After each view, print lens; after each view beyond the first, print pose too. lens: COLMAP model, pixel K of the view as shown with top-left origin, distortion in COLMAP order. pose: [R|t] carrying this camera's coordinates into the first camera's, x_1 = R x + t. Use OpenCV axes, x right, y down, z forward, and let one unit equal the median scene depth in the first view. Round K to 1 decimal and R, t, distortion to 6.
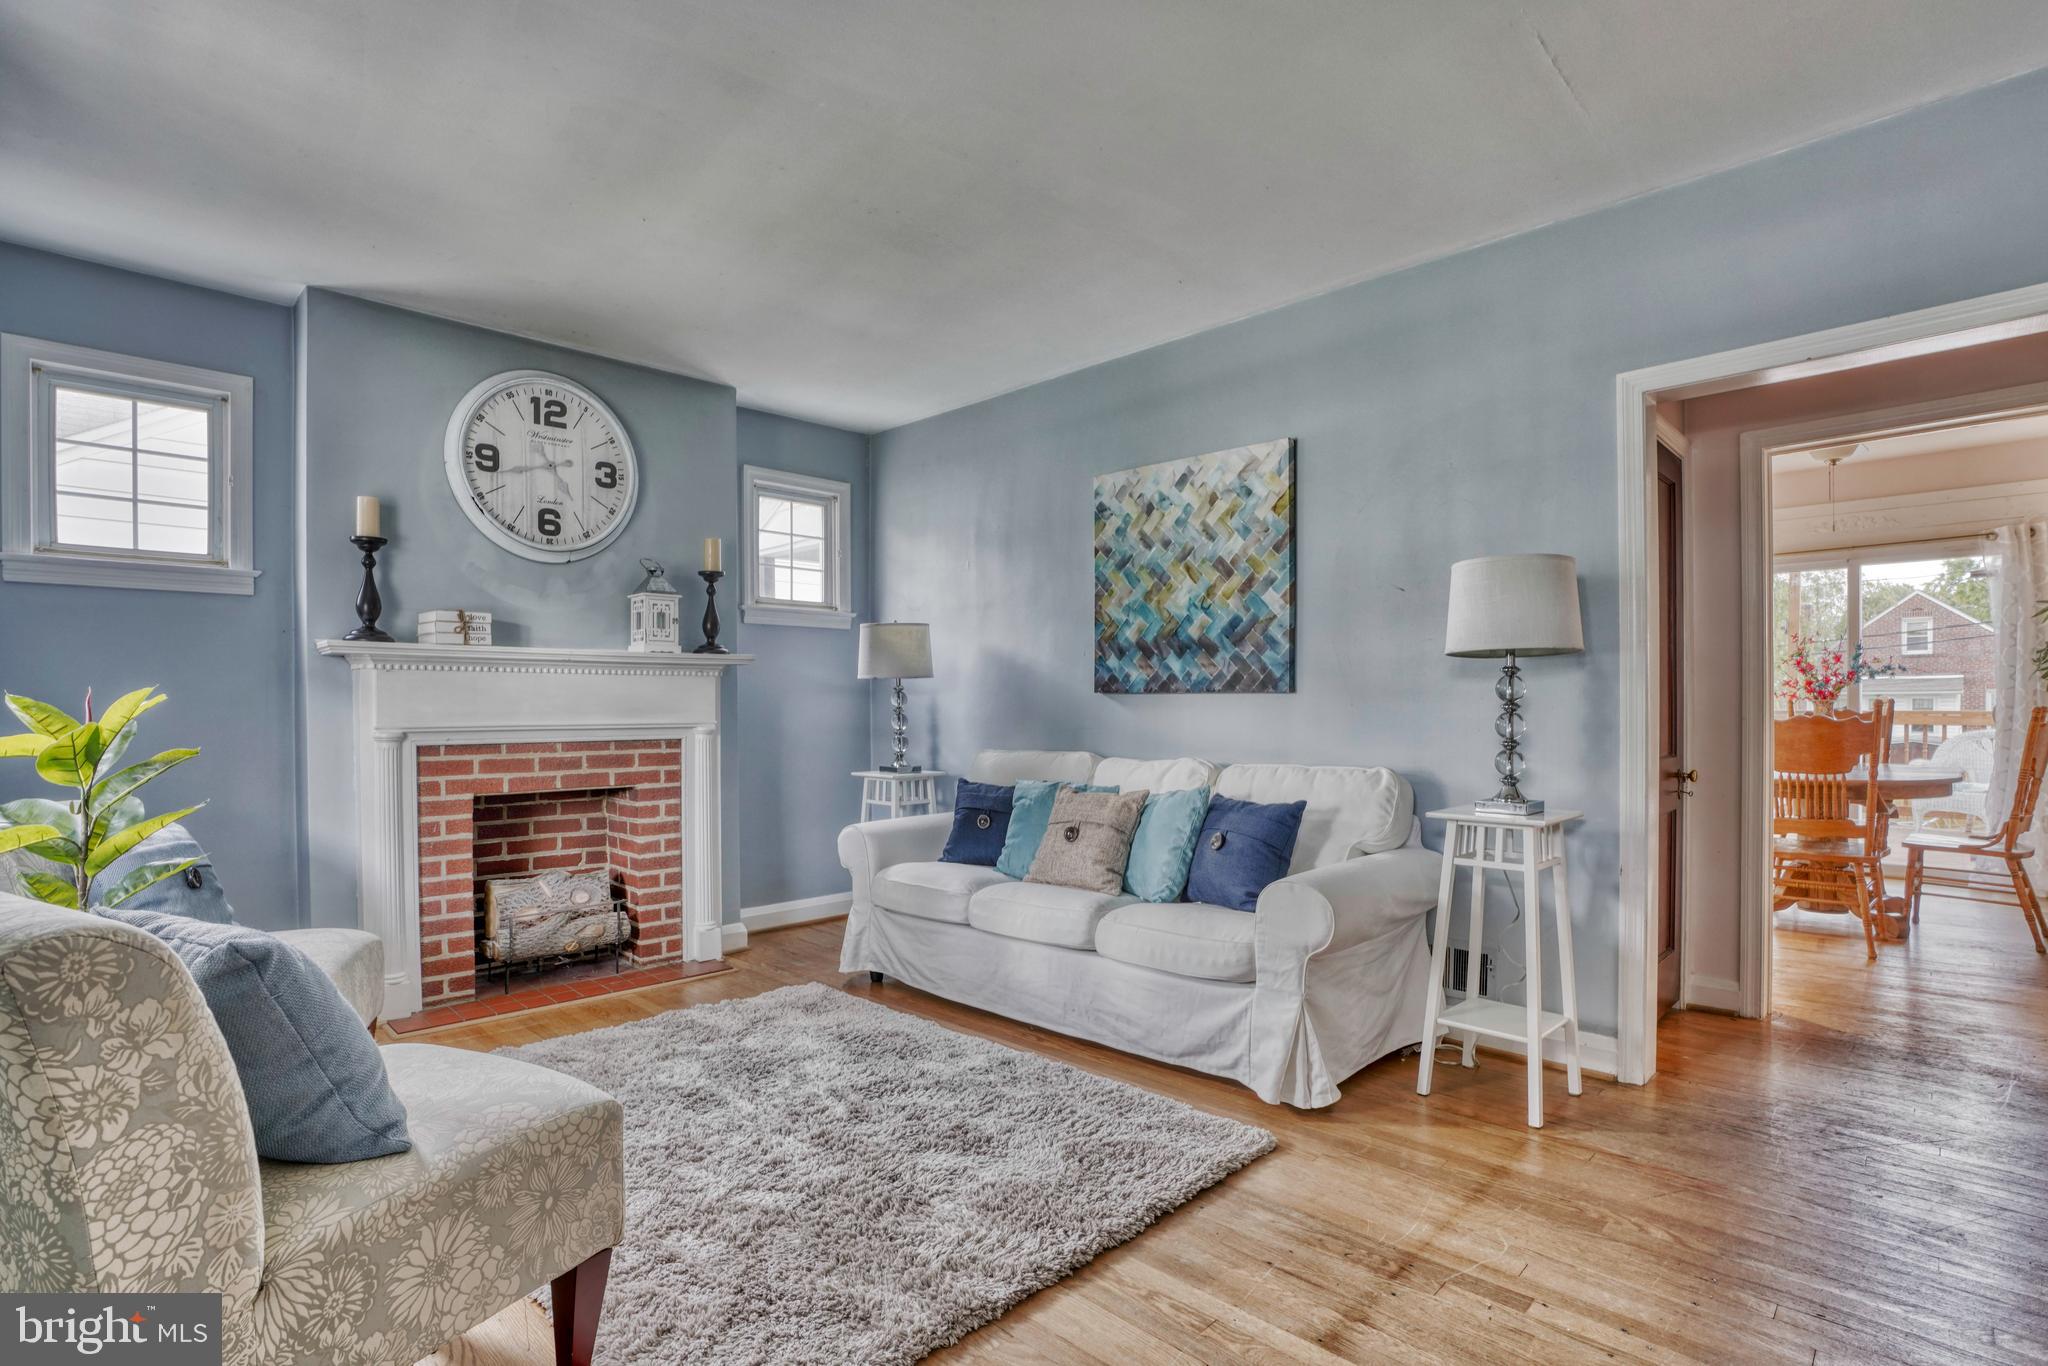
lens RADIAL K [[967.2, 0, 1009.7], [0, 967.2, 716.1], [0, 0, 1]] dist [-0.061850, 0.021220]
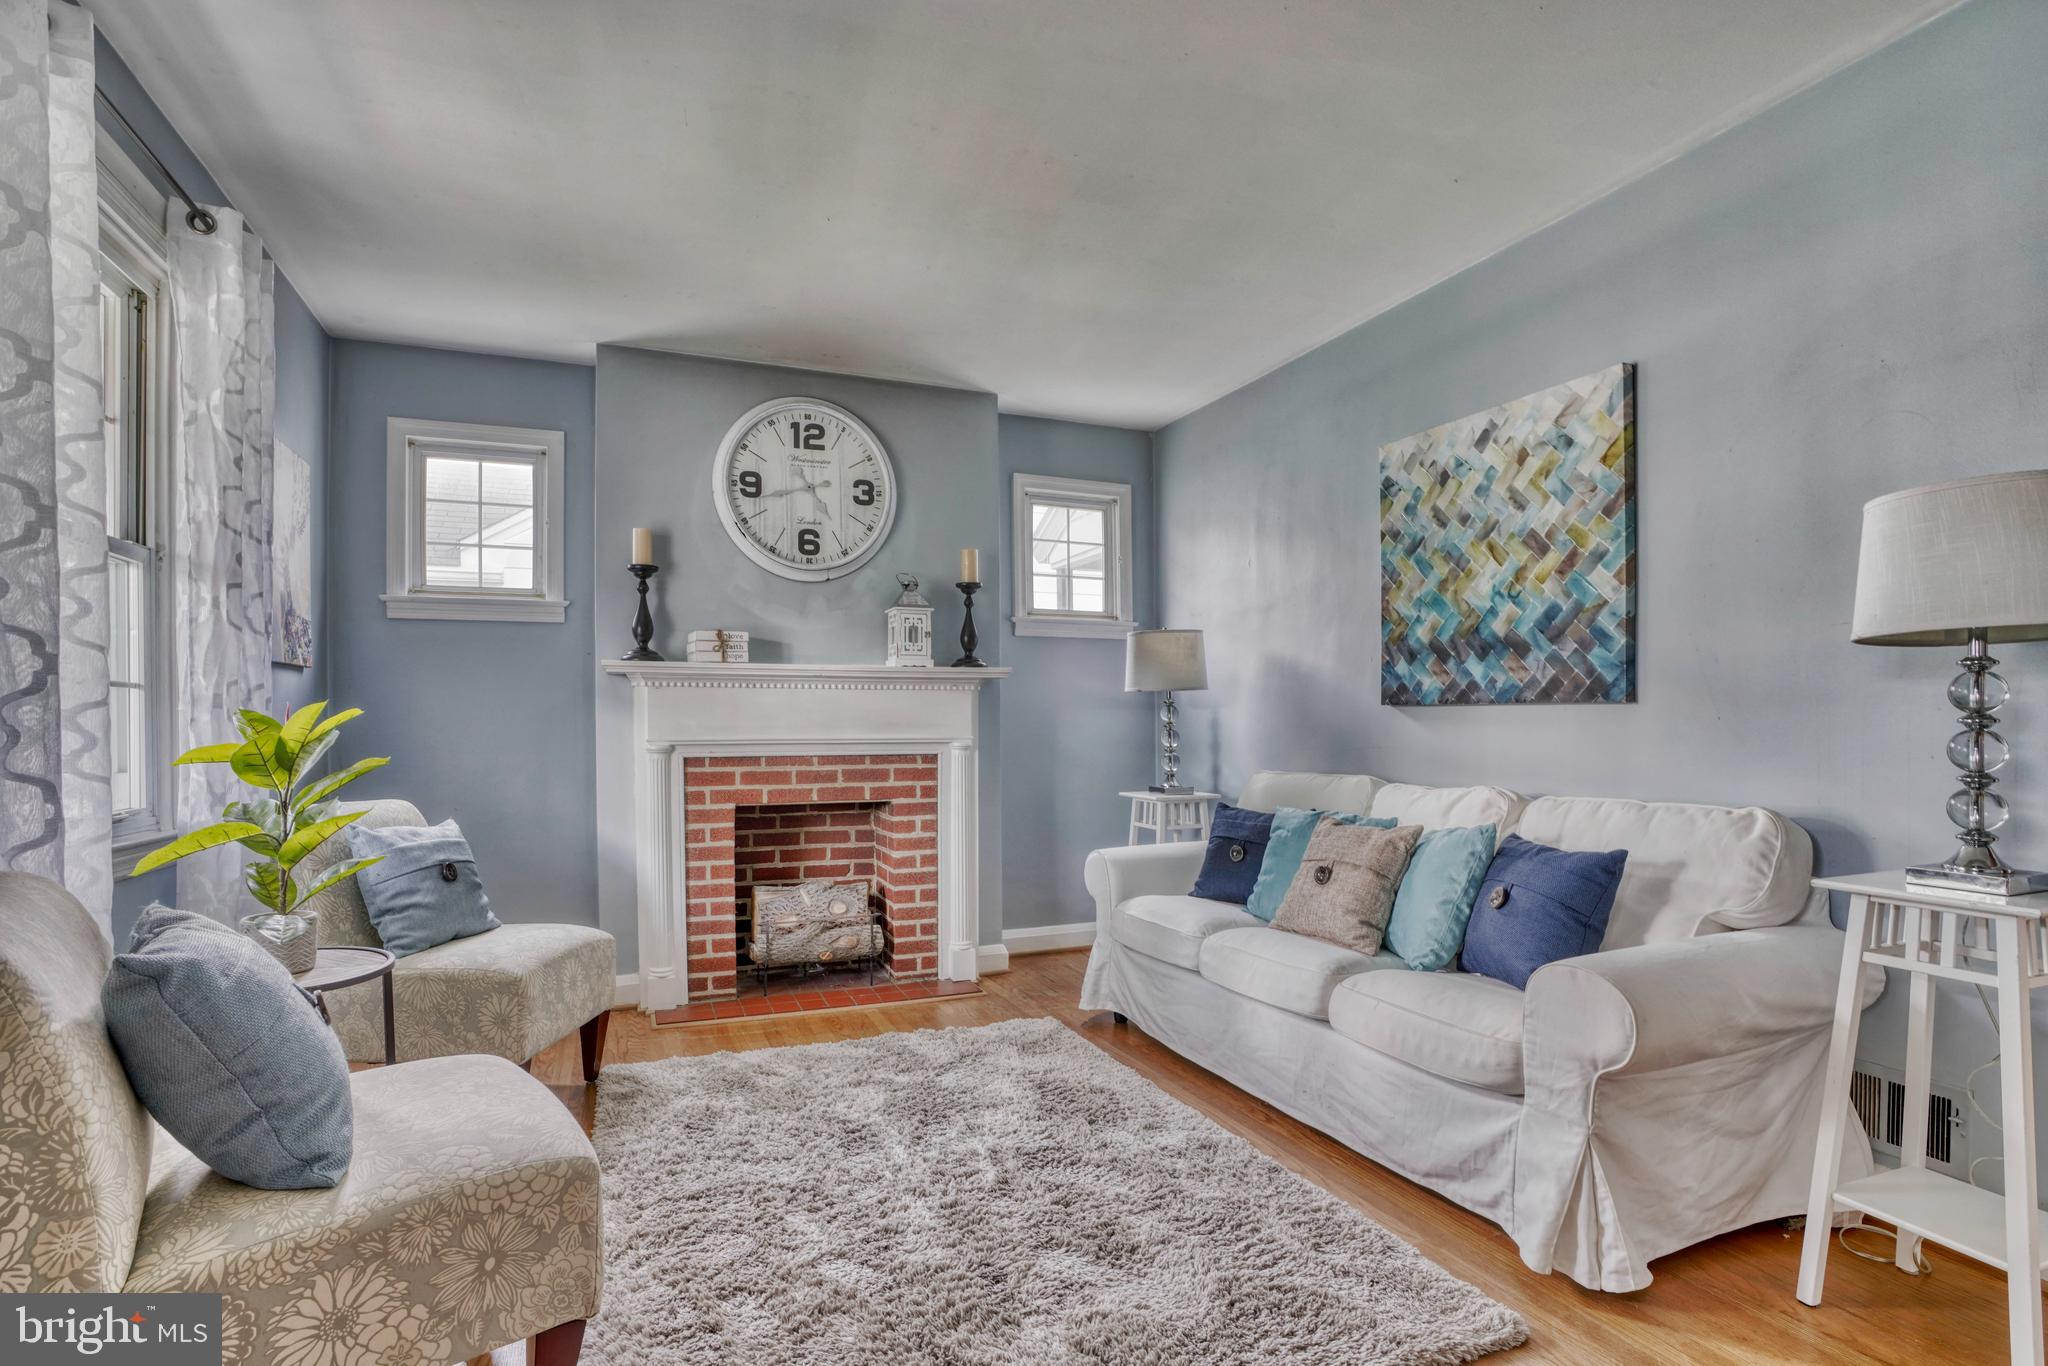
lens RADIAL K [[967.2, 0, 993.7], [0, 967.2, 730.3], [0, 0, 1]] dist [-0.061850, 0.021220]
pose [[0.924266, 0.004065, -0.381727, 0.116657], [-0.004731, 0.999988, -0.000806, -0.000095], [0.381720, 0.002551, 0.924275, 0.133595]]
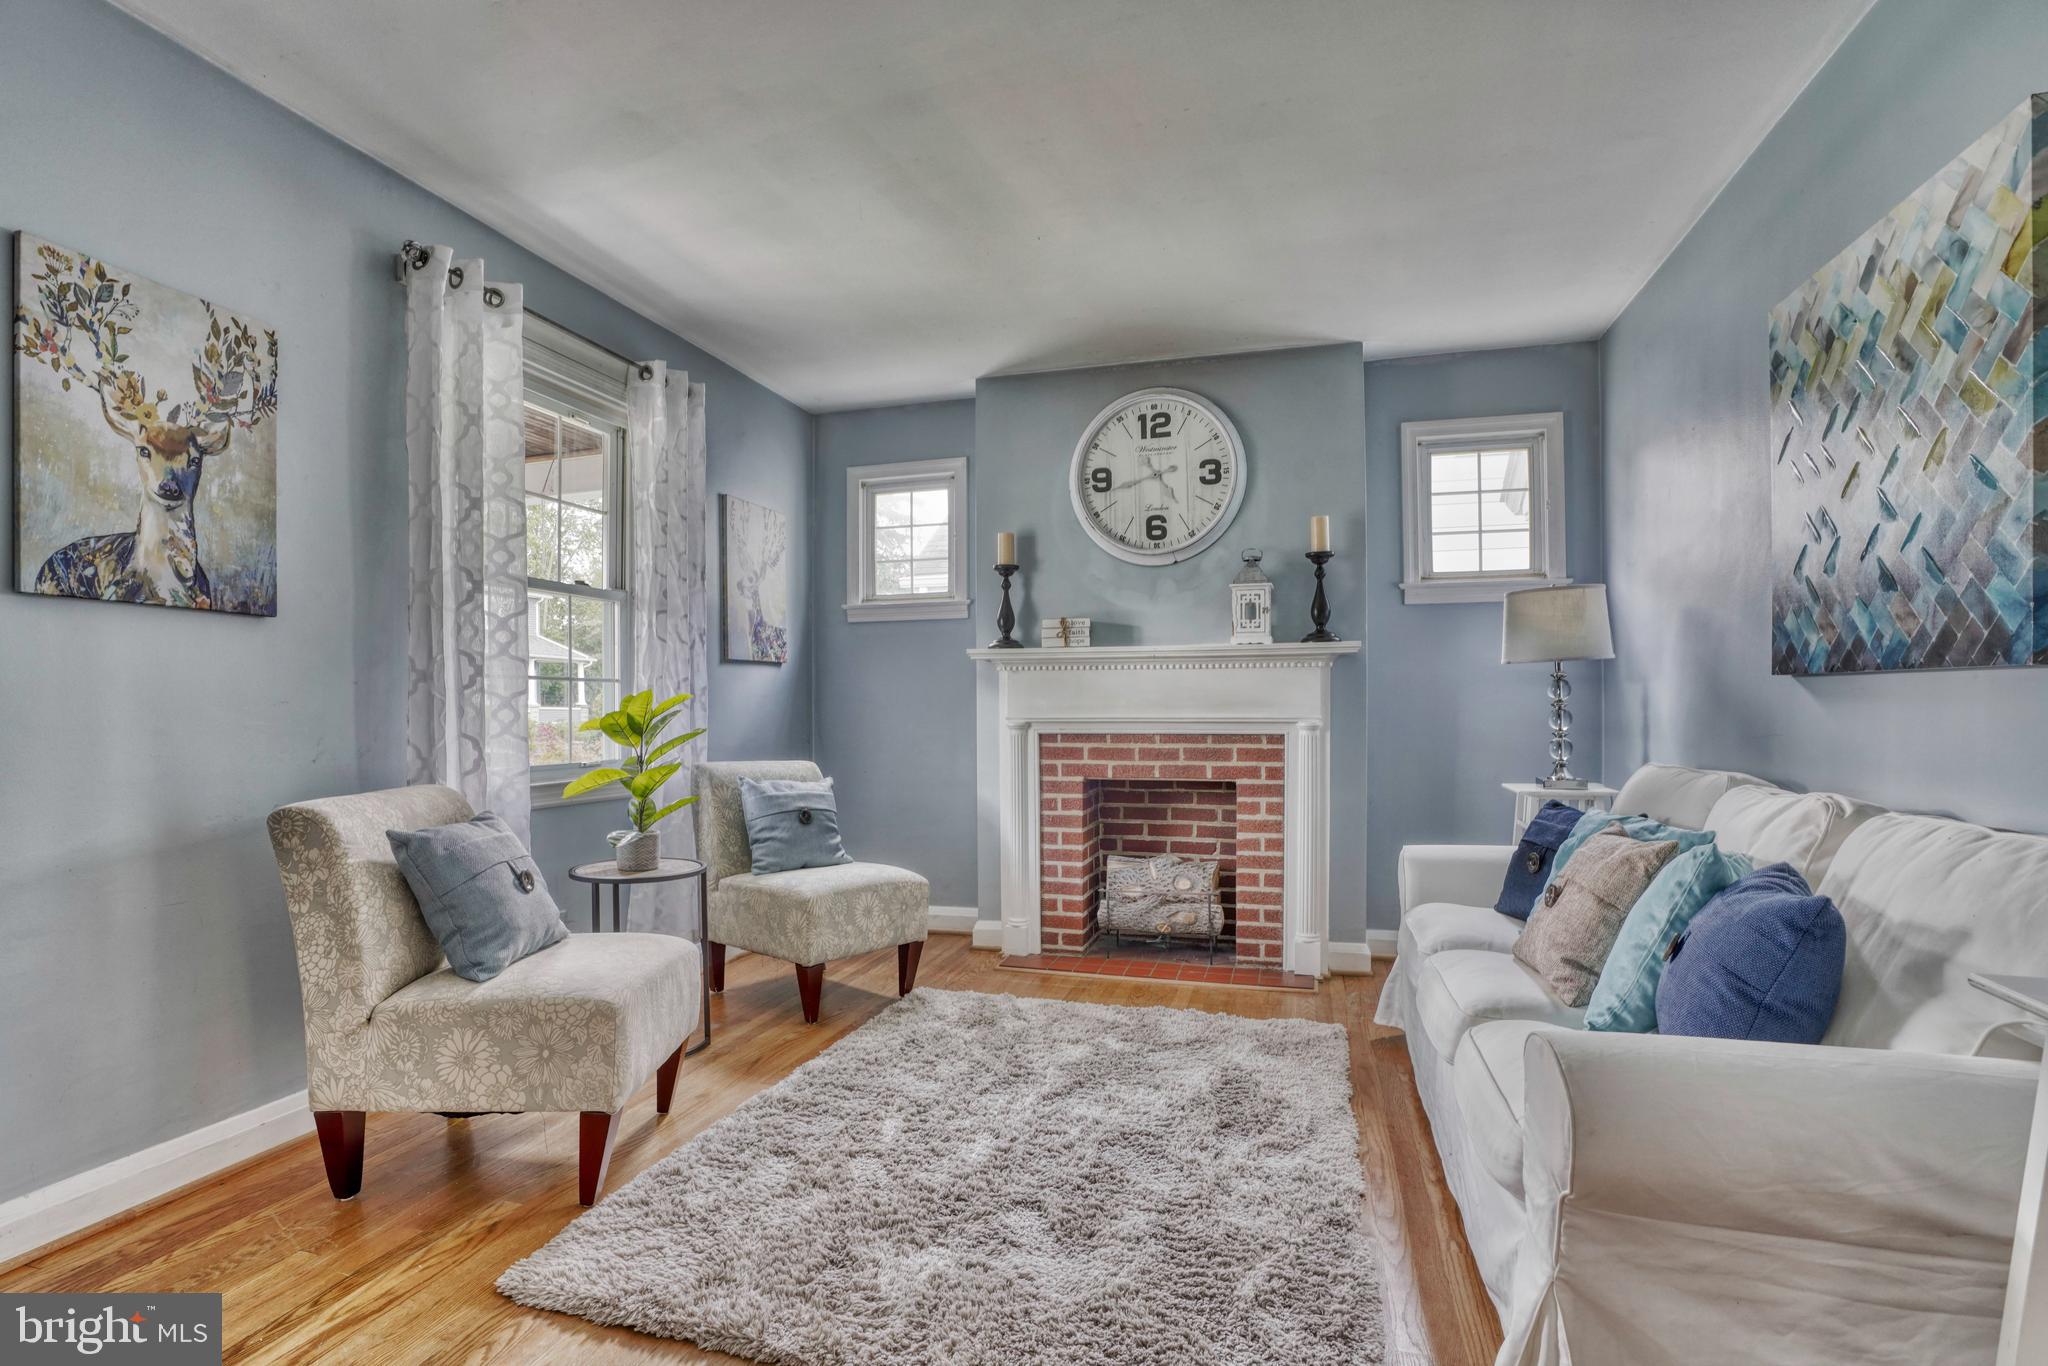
lens RADIAL K [[967.2, 0, 980.4], [0, 967.2, 712.3], [0, 0, 1]] dist [-0.061850, 0.021220]
pose [[0.479956, 0.007655, -0.877259, 0.433219], [-0.005983, 0.999967, 0.005452, -0.001866], [0.877272, 0.002631, 0.479986, 0.361118]]
